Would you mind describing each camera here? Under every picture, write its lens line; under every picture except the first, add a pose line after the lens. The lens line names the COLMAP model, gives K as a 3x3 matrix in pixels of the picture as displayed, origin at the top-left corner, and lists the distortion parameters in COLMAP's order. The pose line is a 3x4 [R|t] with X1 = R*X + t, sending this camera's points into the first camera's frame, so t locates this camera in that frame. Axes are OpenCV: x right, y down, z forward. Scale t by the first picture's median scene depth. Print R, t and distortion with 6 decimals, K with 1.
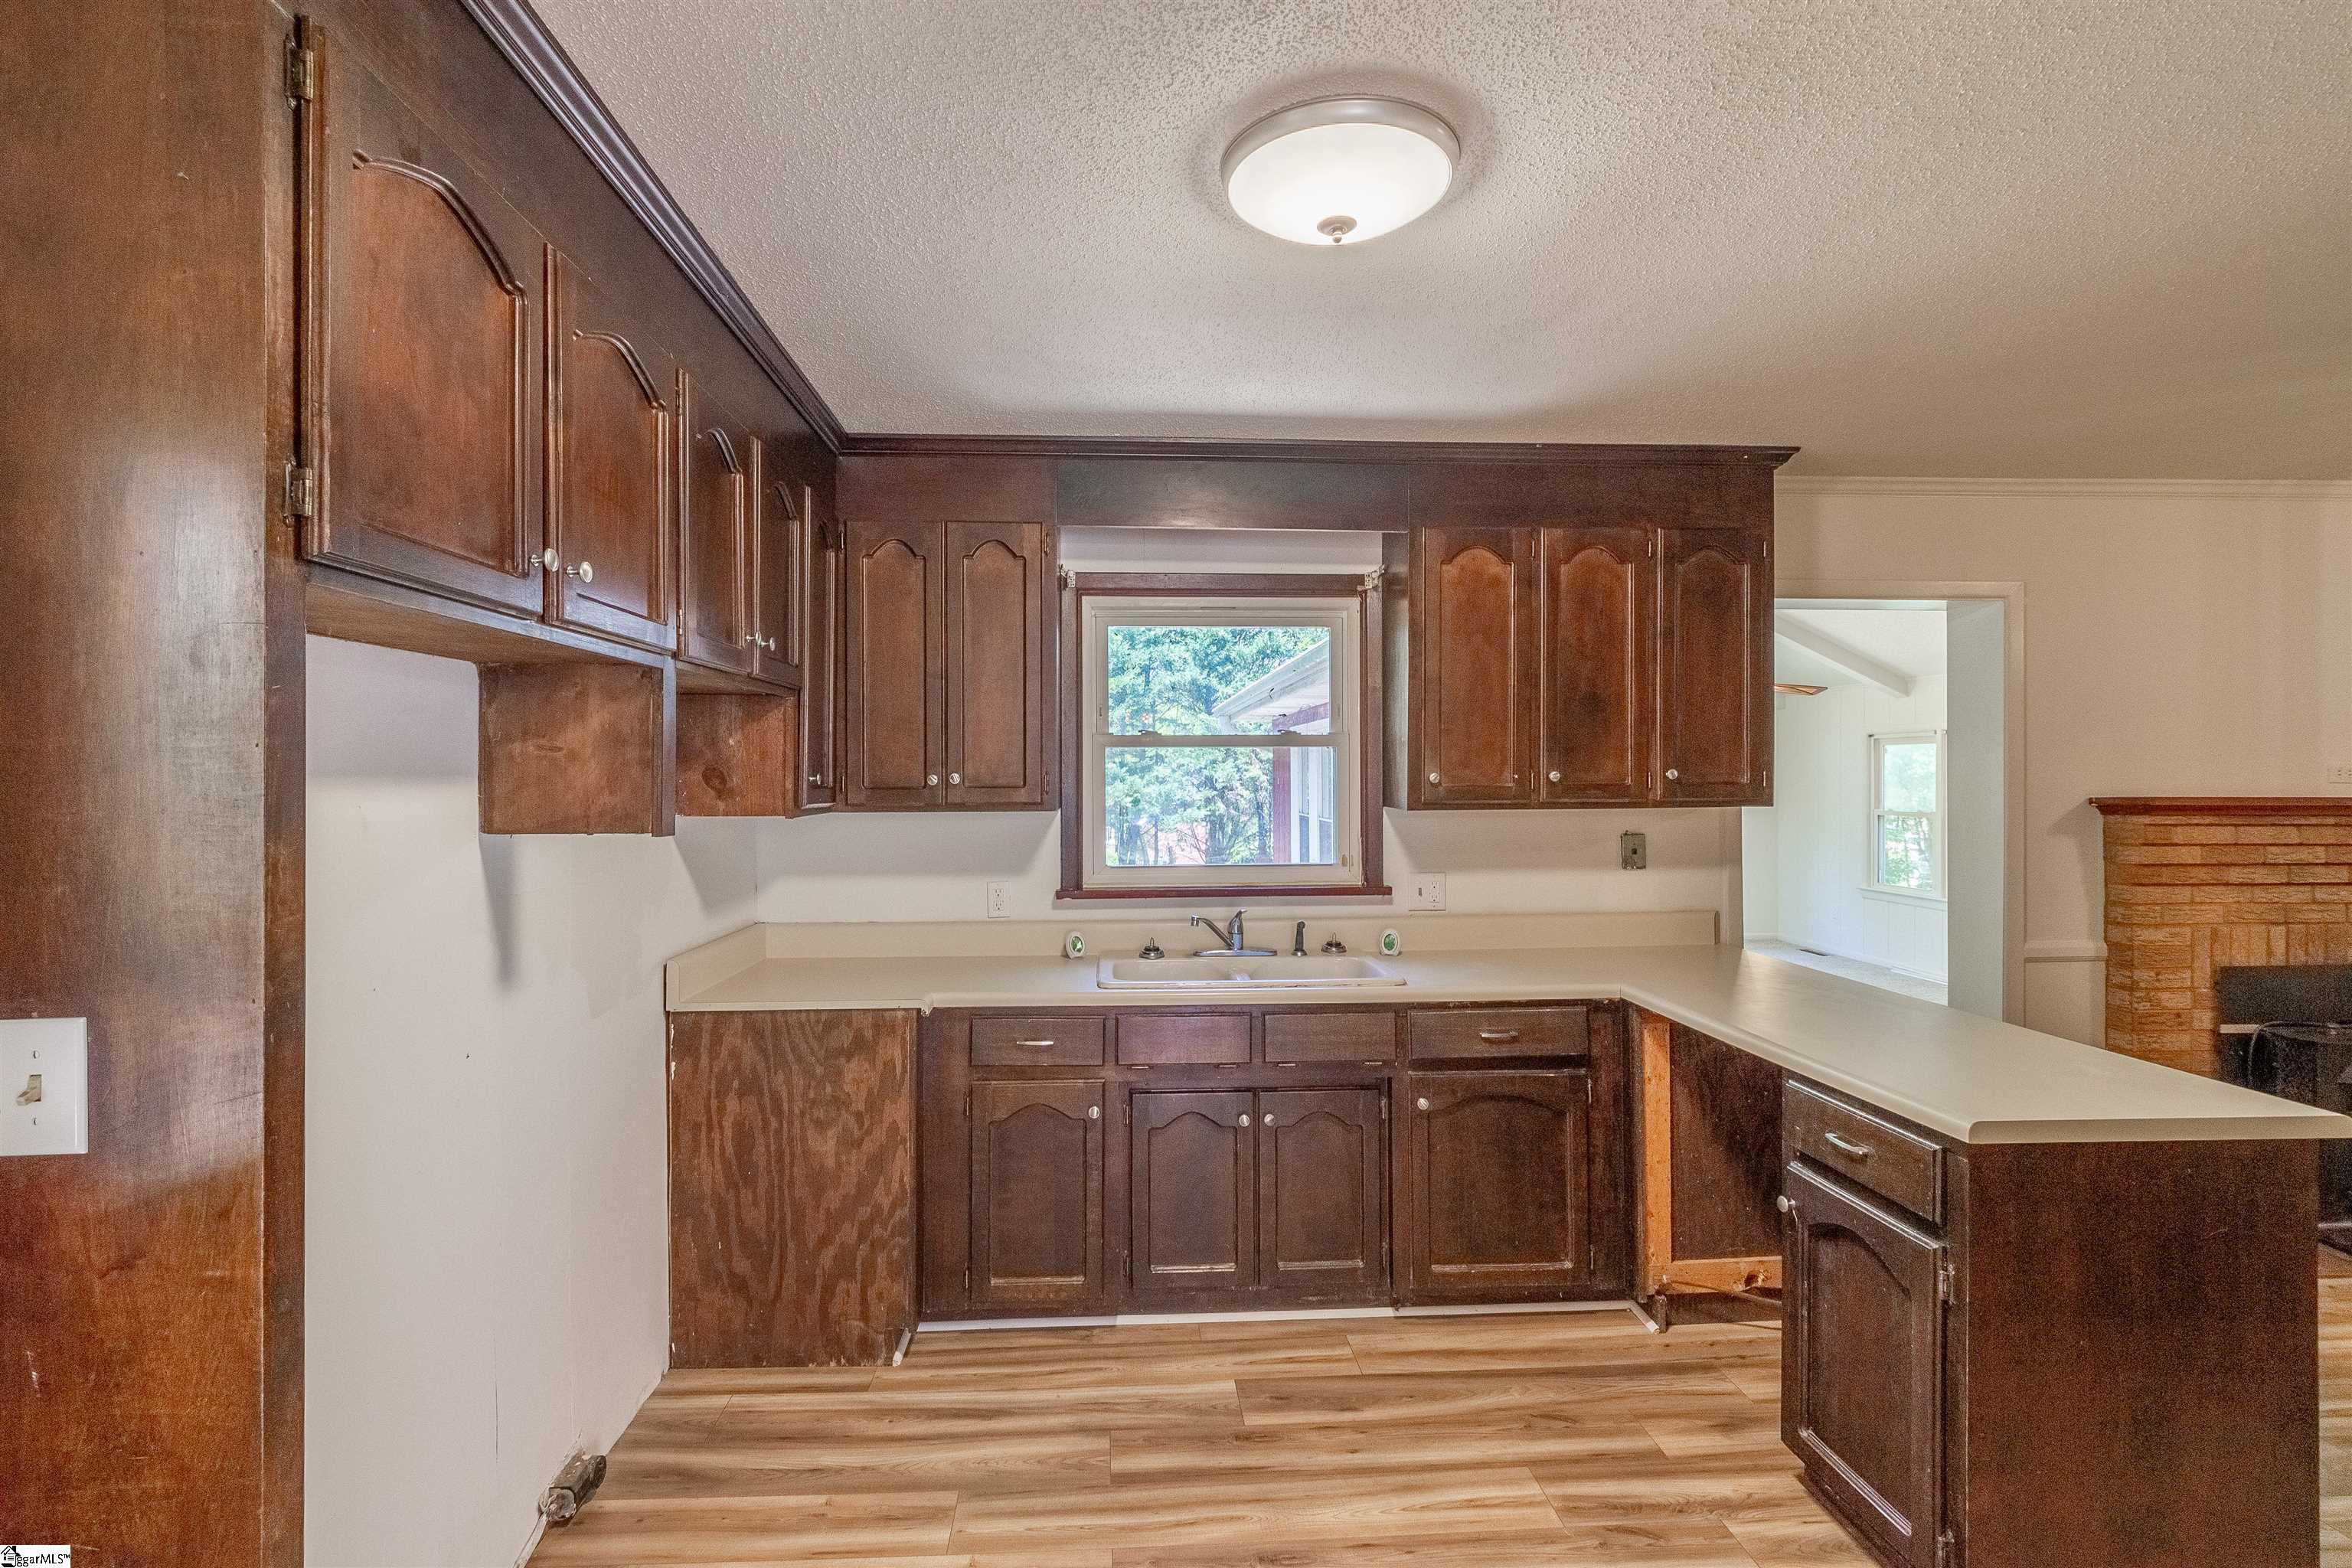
lens RADIAL K [[1098.7, 0, 1167.6], [0, 1098.7, 771.6], [0, 0, 1]] dist [-0.000347, -0.000952]
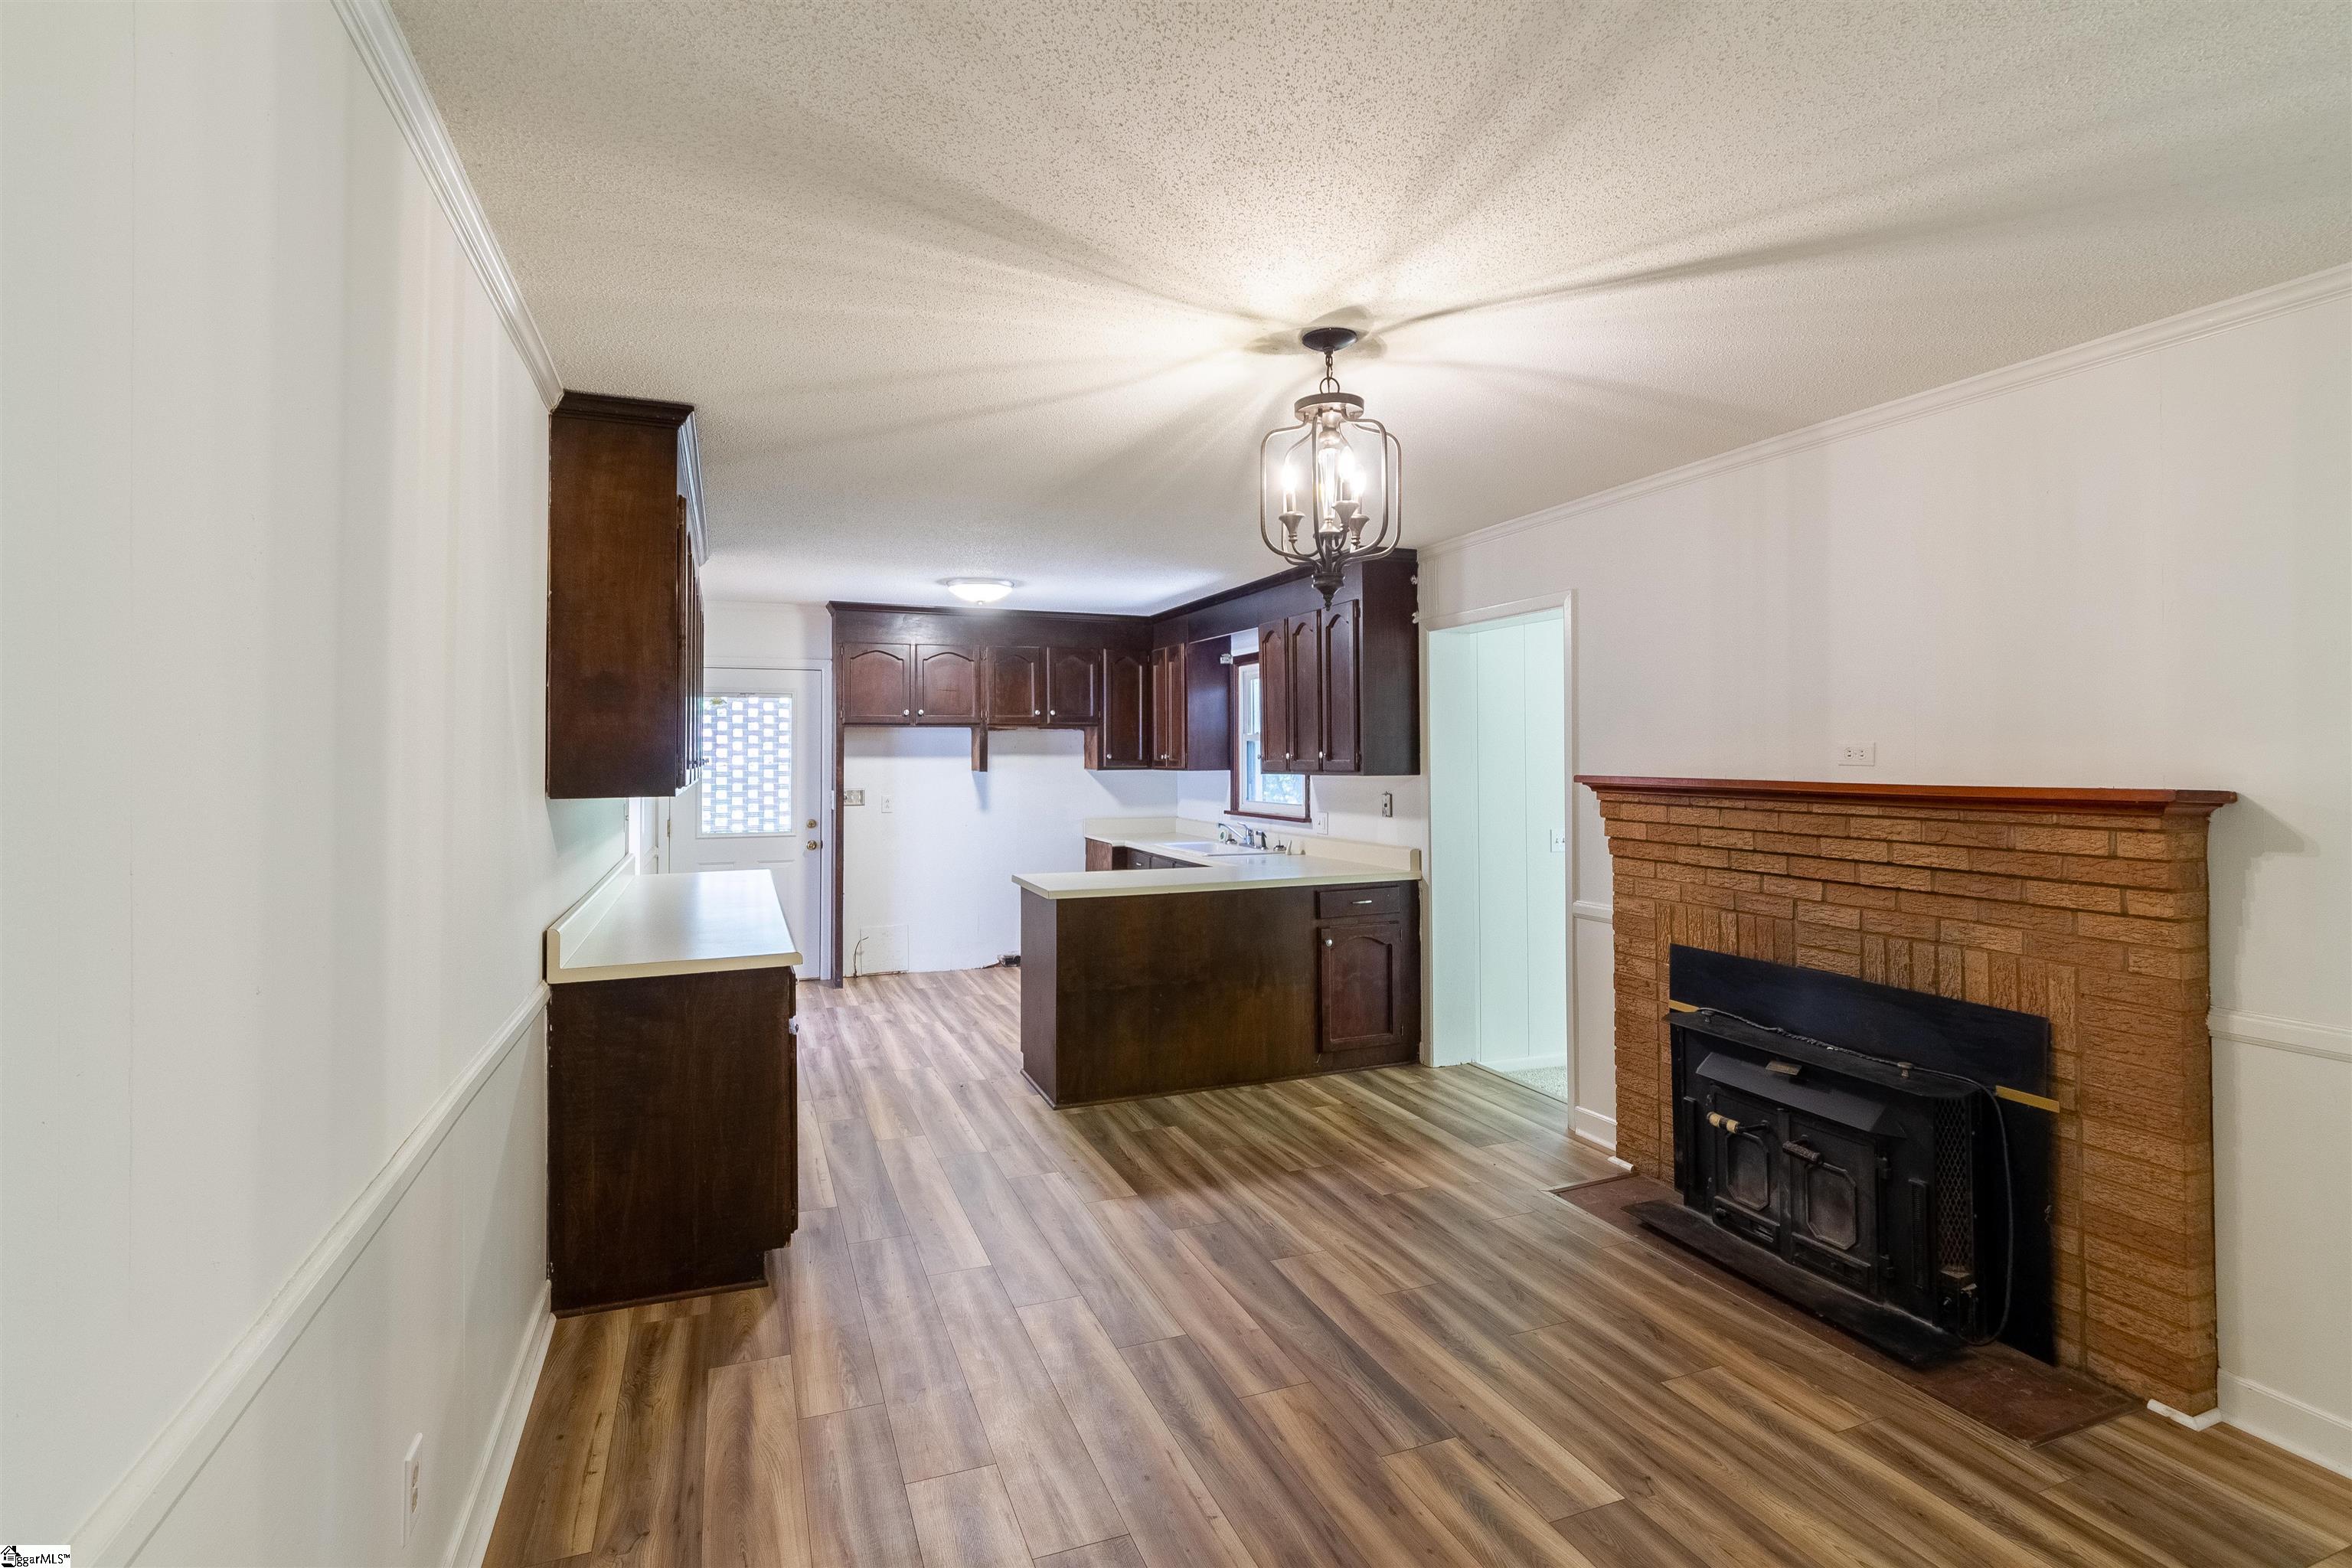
lens RADIAL K [[1114.8, 0, 1173.8], [0, 1114.8, 735.4], [0, 0, 1]] dist [0.001115, 0.000002]
pose [[0.312183, -0.016342, -0.949881, 2.005214], [0.001809, 0.999860, -0.016607, 0.000241], [0.950020, 0.003467, 0.312169, 0.257410]]
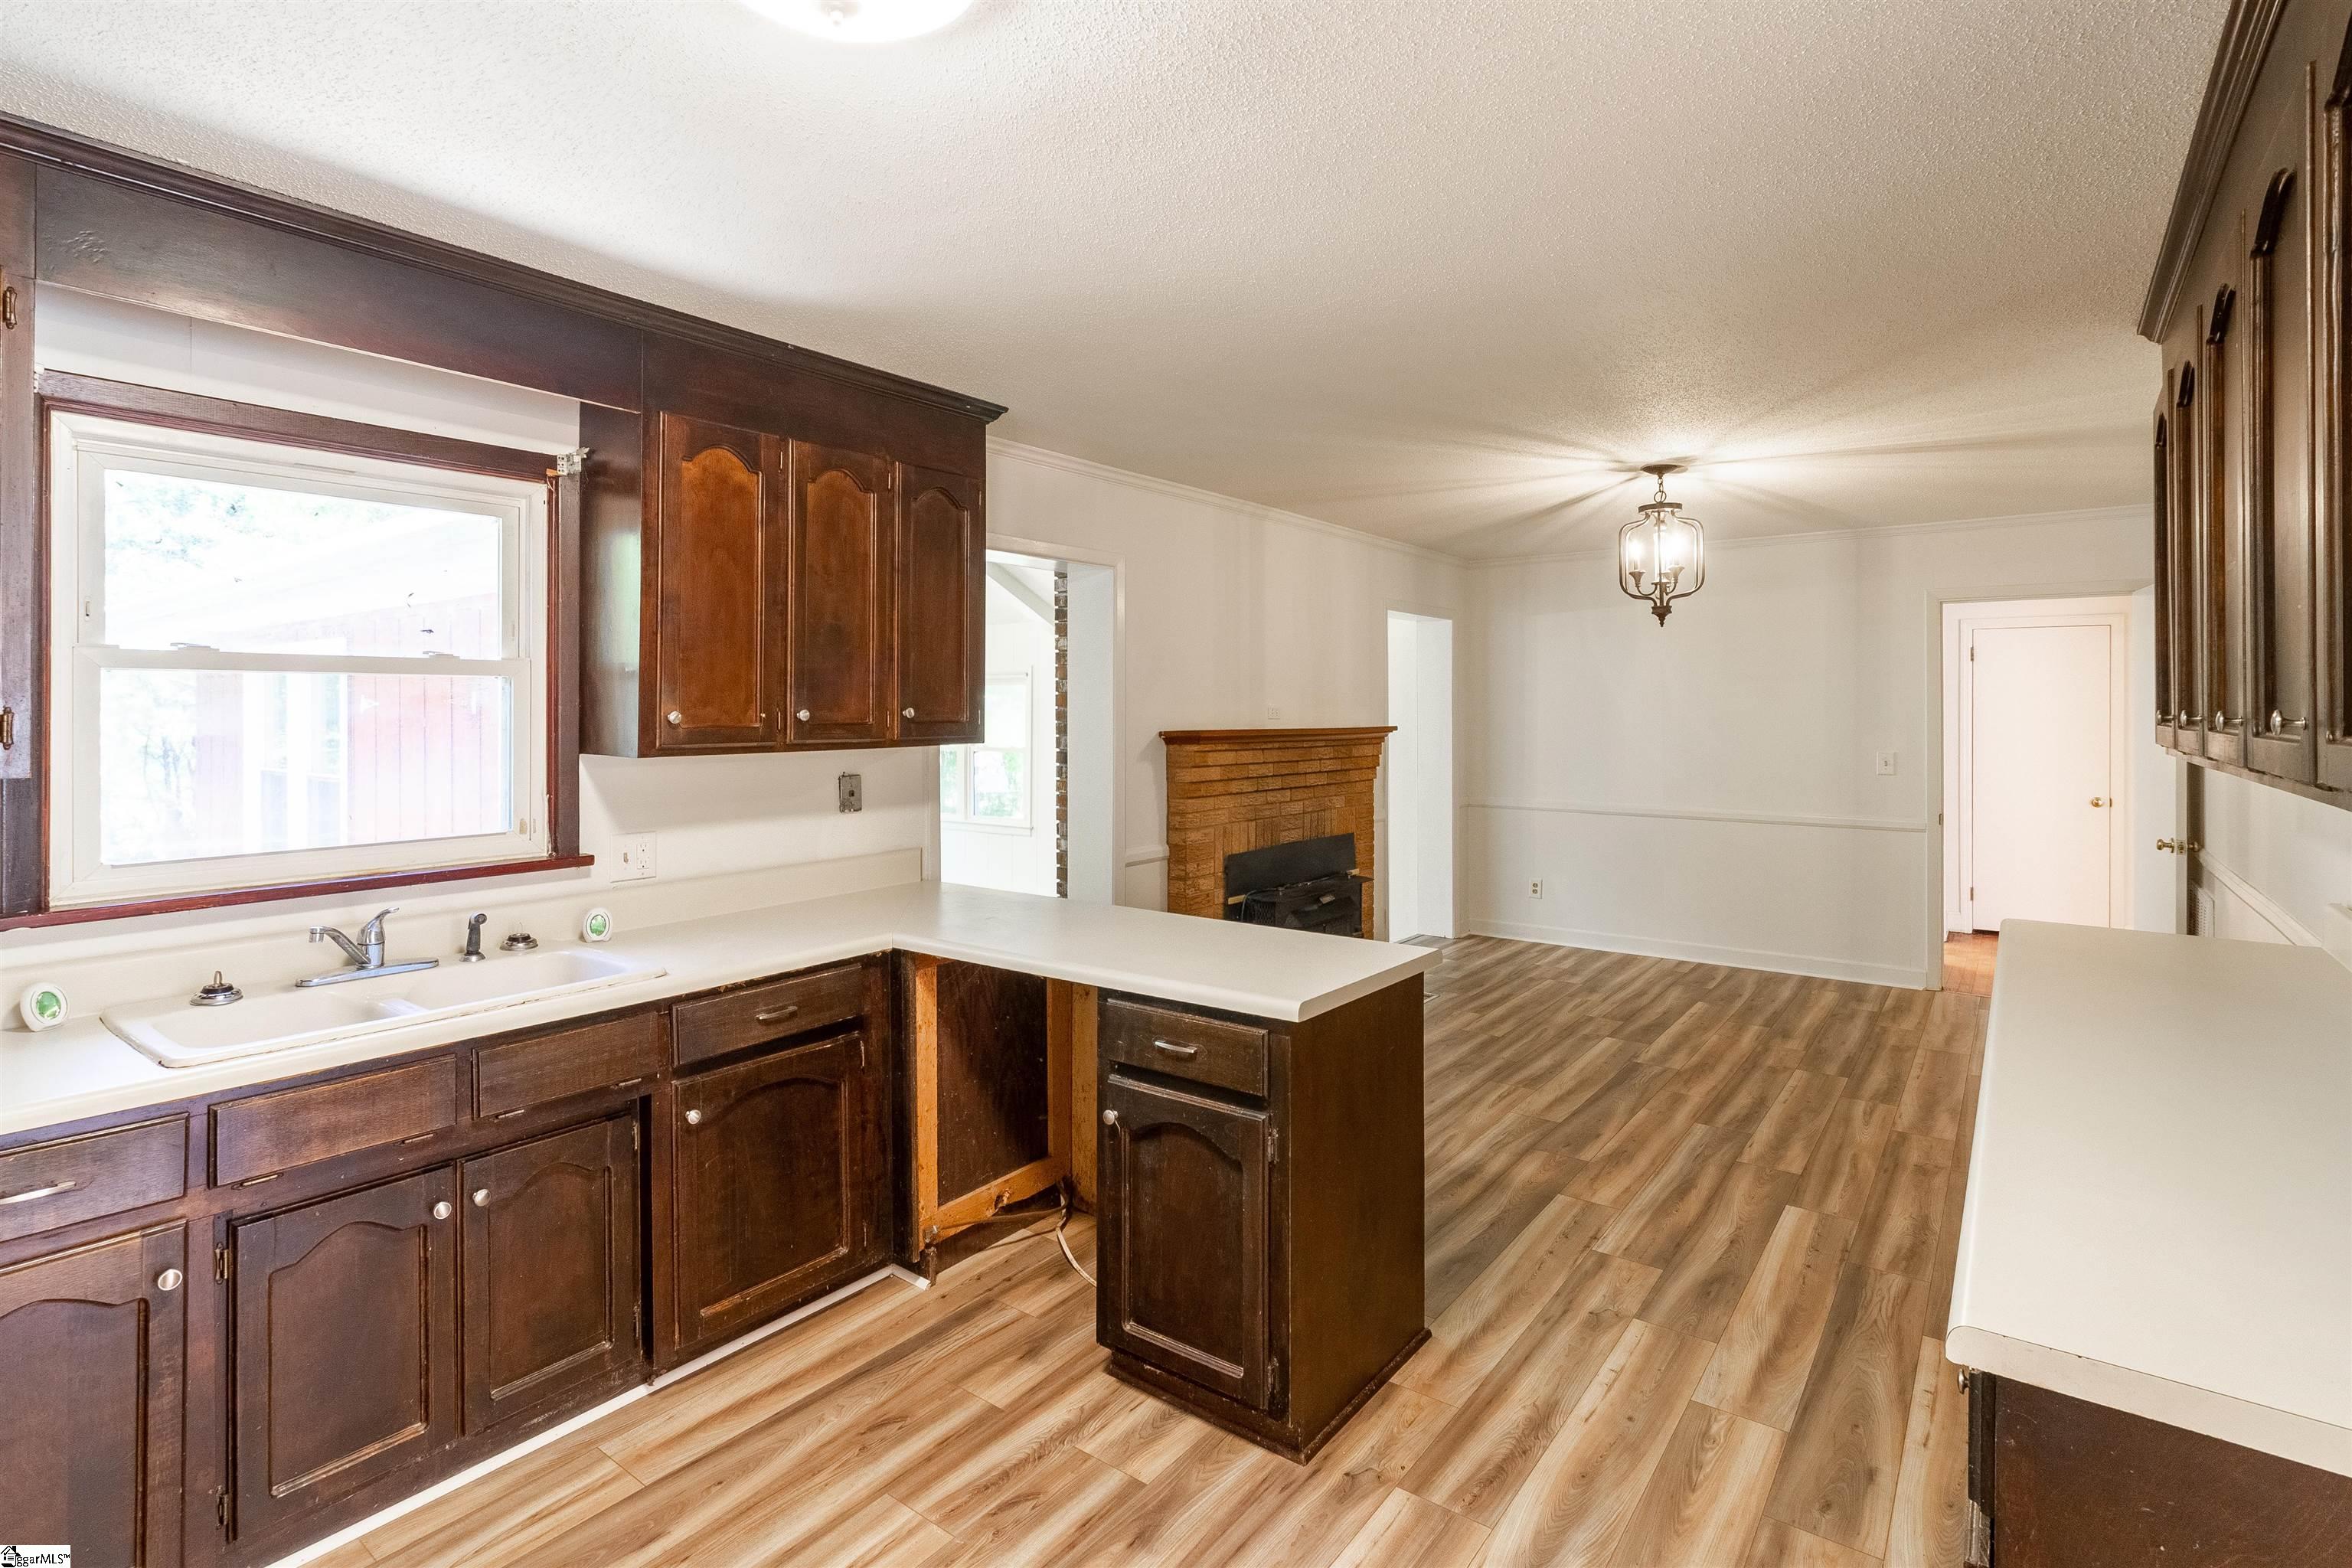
lens RADIAL K [[1127.8, 0, 1165.2], [0, 1127.8, 706.7], [0, 0, 1]] dist [0.001496, -0.000932]
pose [[0.655316, 0.003501, 0.755347, -0.153869], [-0.000193, 0.999990, -0.004468, 0.001327], [-0.755355, 0.002782, 0.655310, 0.165315]]
